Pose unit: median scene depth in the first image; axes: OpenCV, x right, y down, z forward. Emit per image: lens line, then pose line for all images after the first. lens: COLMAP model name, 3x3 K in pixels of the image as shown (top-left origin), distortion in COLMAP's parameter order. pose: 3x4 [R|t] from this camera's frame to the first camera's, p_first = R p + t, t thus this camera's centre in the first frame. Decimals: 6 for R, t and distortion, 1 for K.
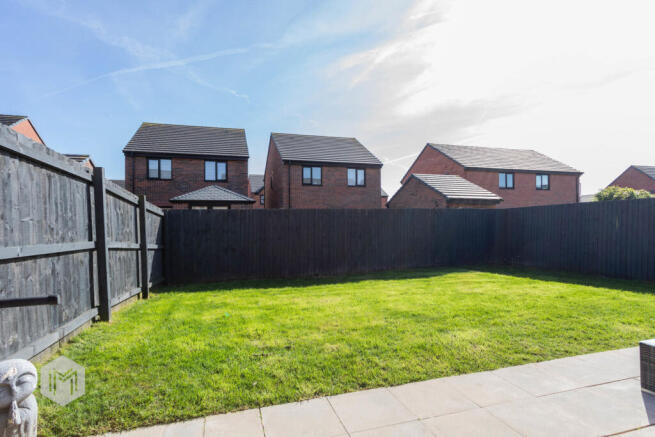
lens RADIAL K [[349.8, 0, 325.8], [0, 349.8, 217.2], [0, 0, 1]] dist [0.001209, 0.000730]
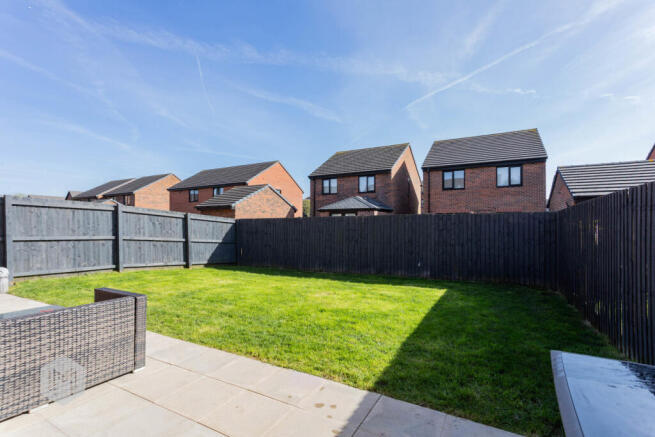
lens RADIAL K [[317.7, 0, 326.7], [0, 317.7, 220.7], [0, 0, 1]] dist [0.005374, 0.000810]
pose [[0.696026, -0.002816, -0.718011, 0.403434], [0.004008, 0.999992, -0.000037, -0.004216], [0.718006, -0.002852, 0.696032, 0.130691]]
